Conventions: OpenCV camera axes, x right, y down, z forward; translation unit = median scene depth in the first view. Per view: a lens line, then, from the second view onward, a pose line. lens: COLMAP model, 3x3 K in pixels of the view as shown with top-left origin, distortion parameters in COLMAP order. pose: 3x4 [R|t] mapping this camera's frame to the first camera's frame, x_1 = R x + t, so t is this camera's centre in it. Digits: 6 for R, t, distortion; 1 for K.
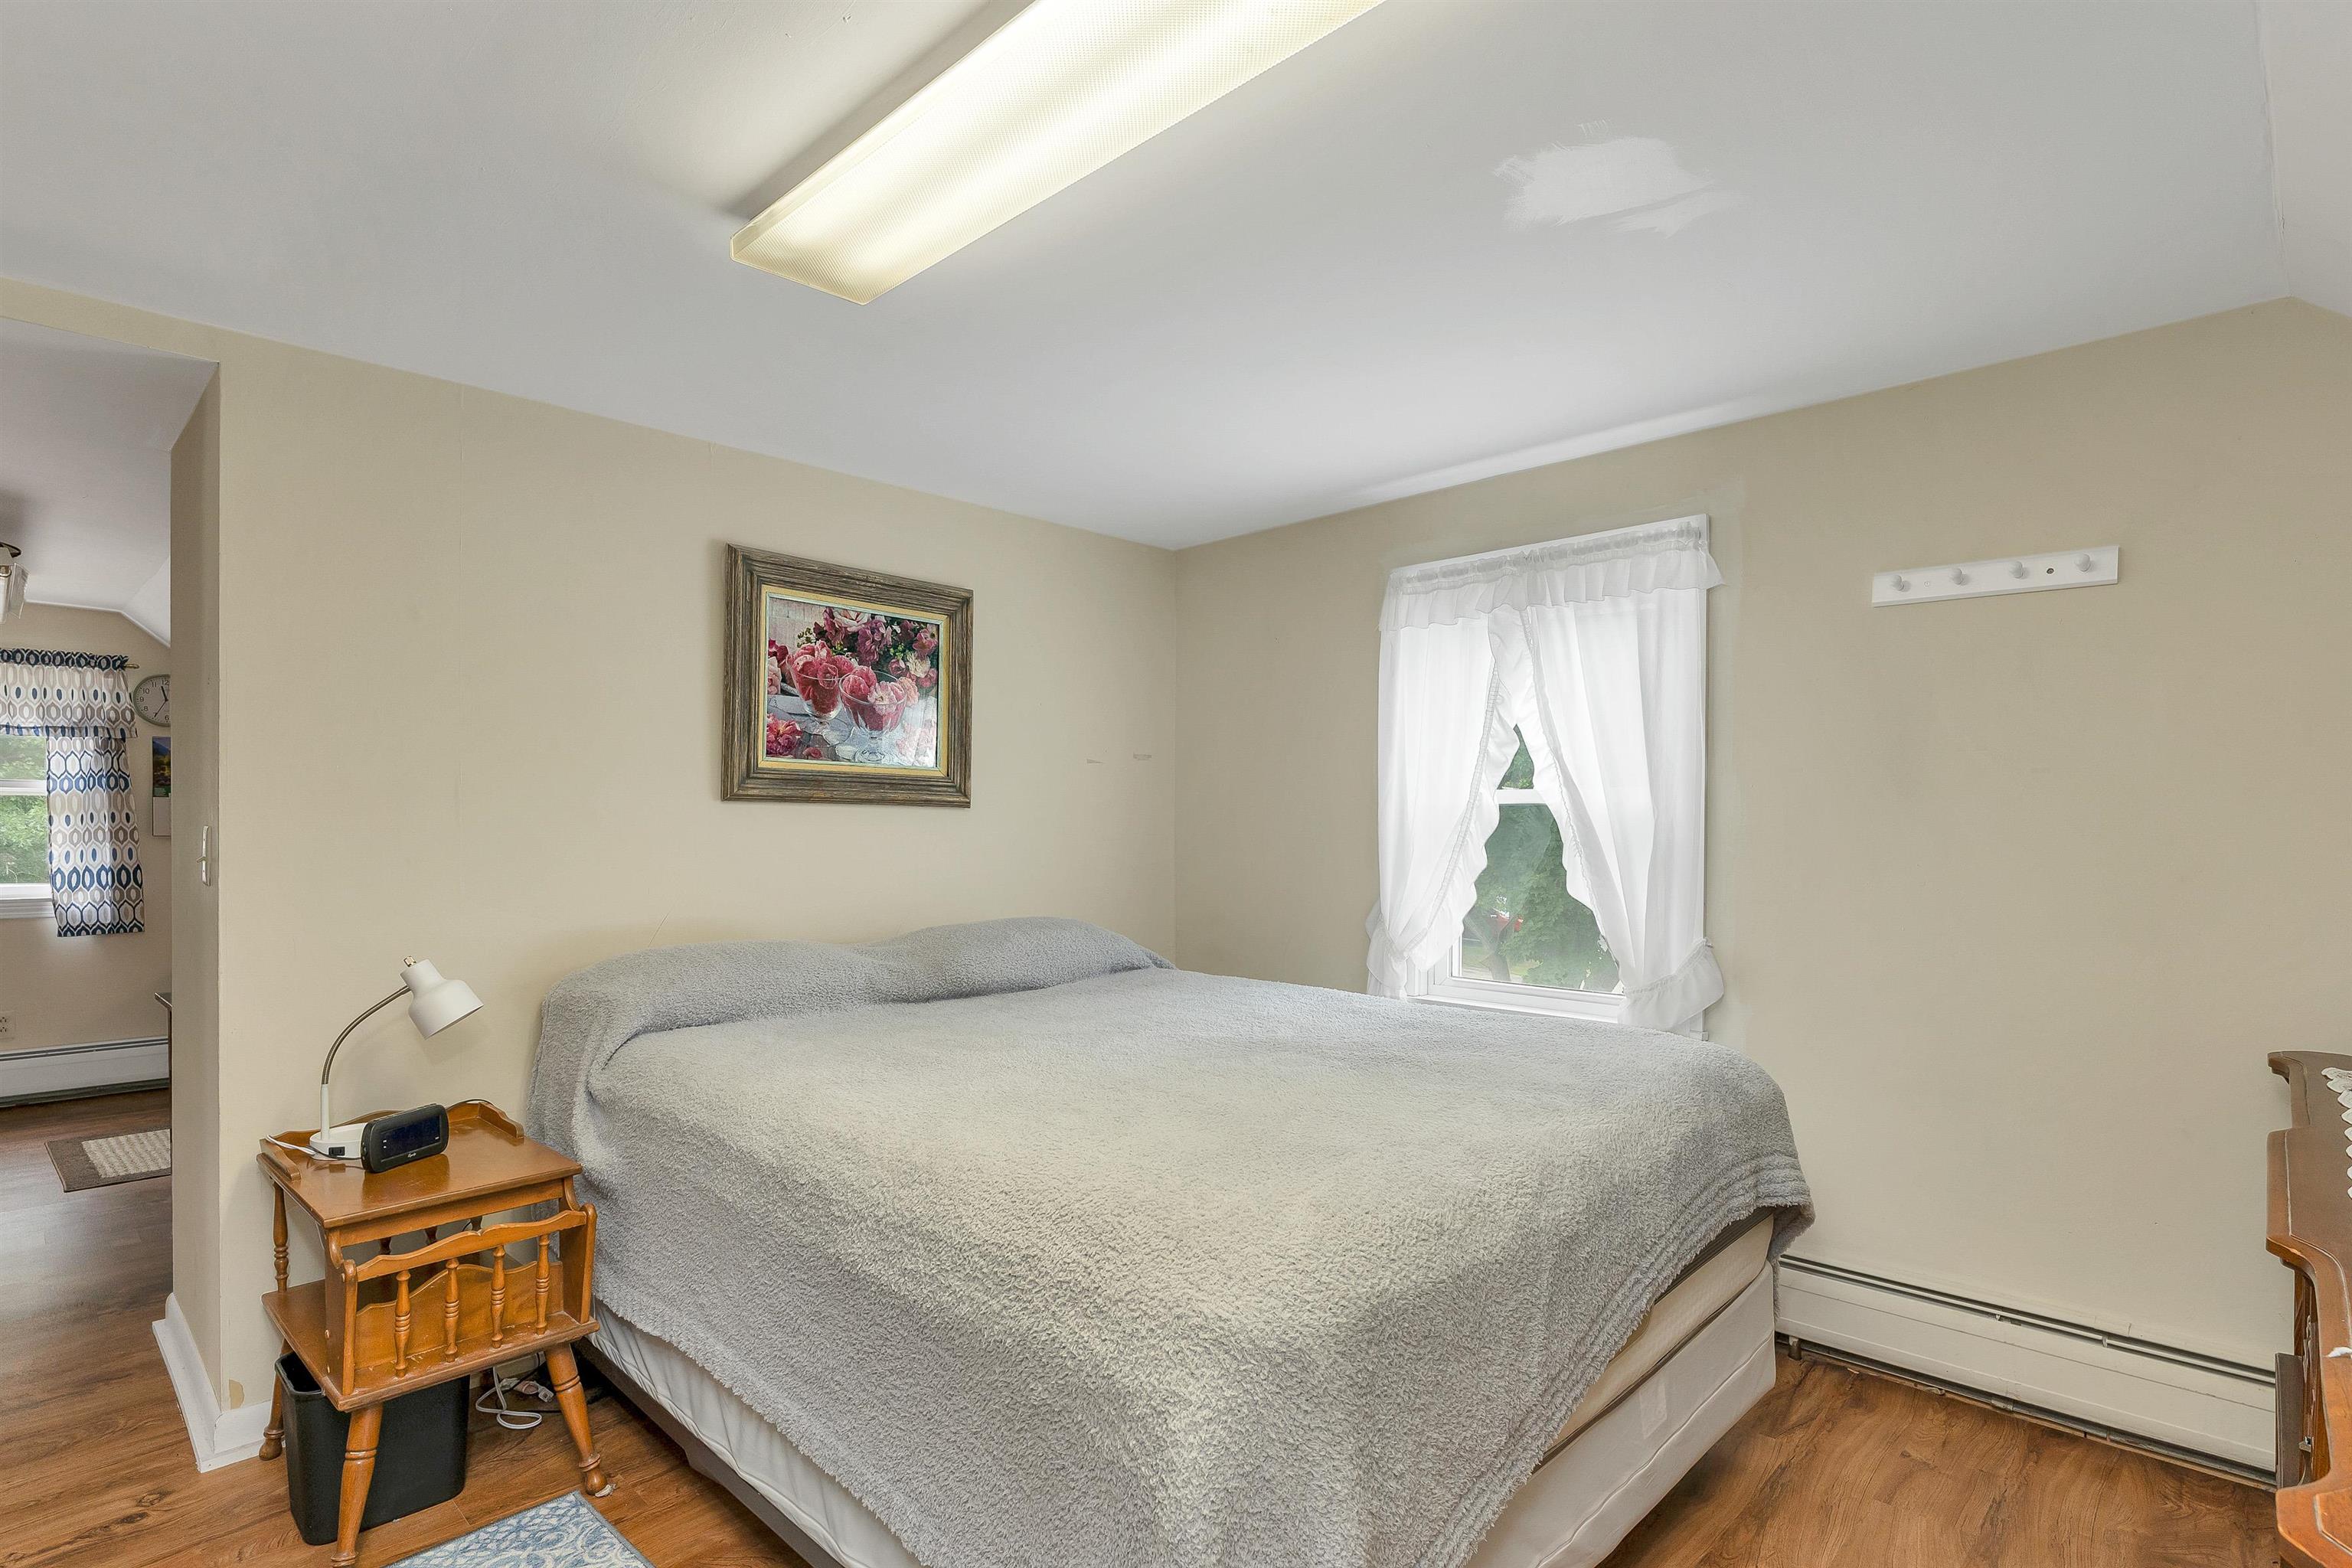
lens RADIAL K [[1158.6, 0, 1155.3], [0, 1158.6, 835.5], [0, 0, 1]] dist [-0.001075, 0.001154]
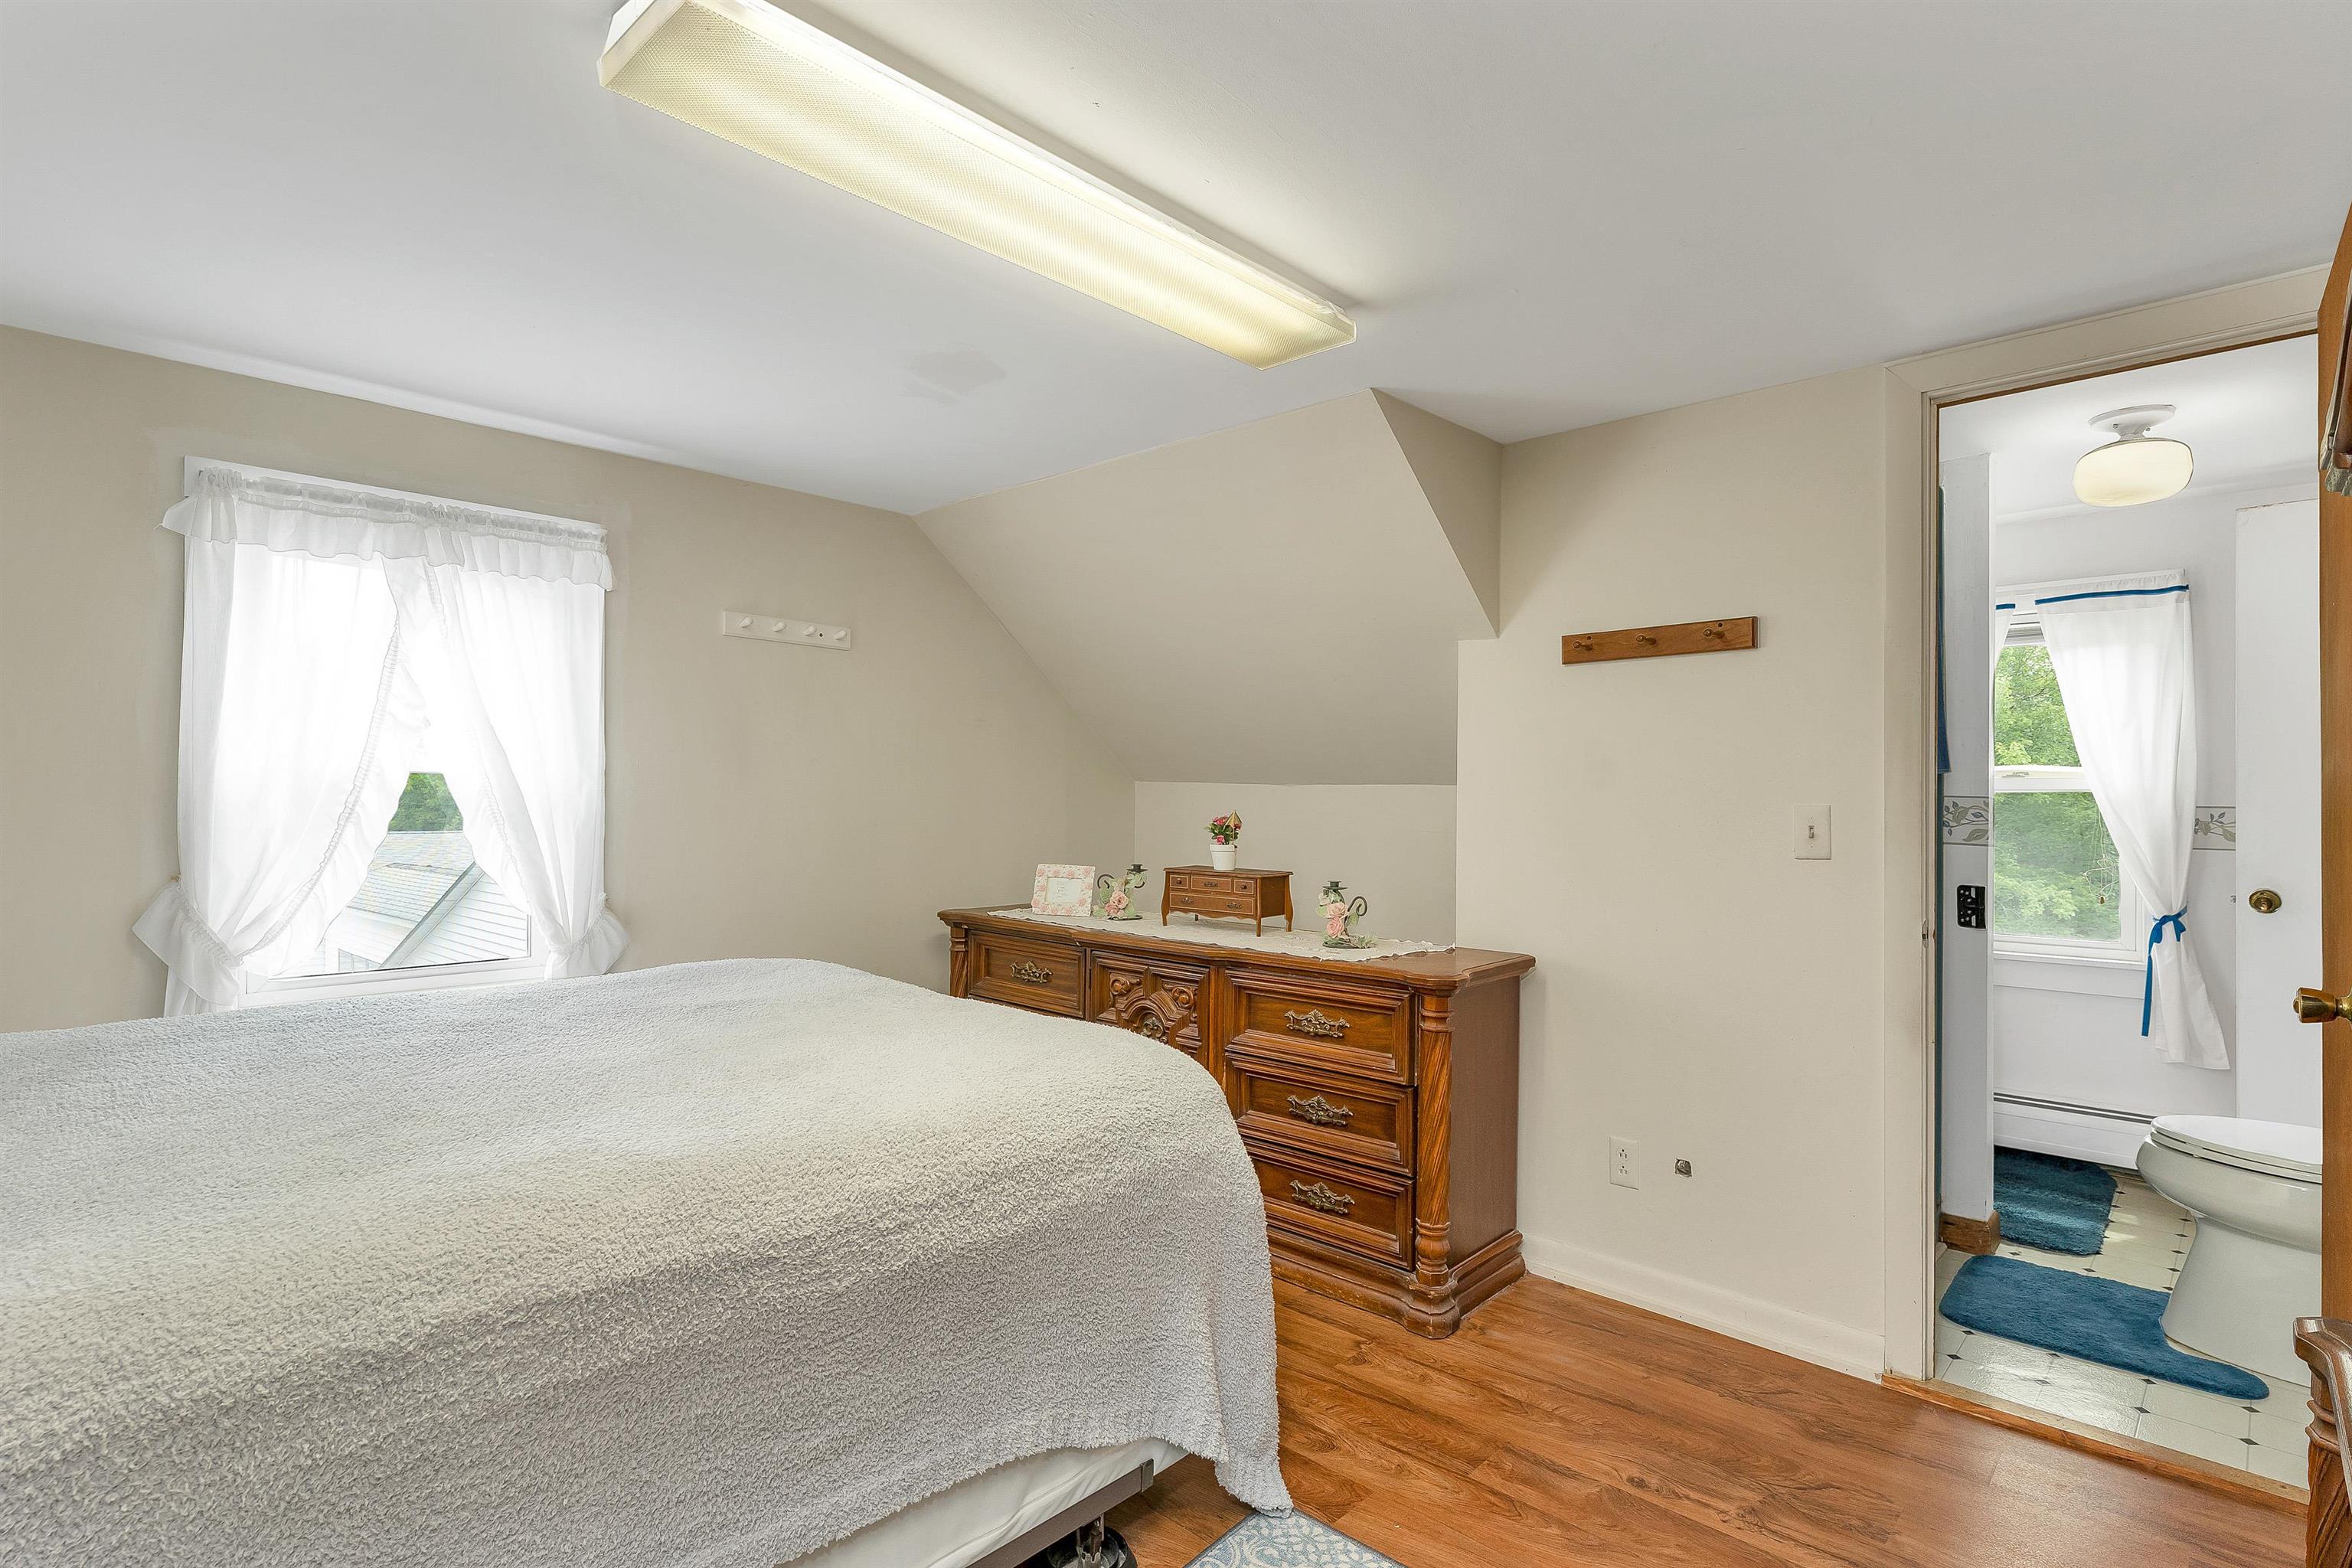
lens RADIAL K [[1158.6, 0, 1176.4], [0, 1158.6, 783.7], [0, 0, 1]] dist [-0.001075, 0.001154]
pose [[-0.017800, 0.006005, 0.999824, -1.154462], [0.004583, 0.999972, -0.005924, -0.016732], [-0.999831, 0.004477, -0.017827, 0.757840]]
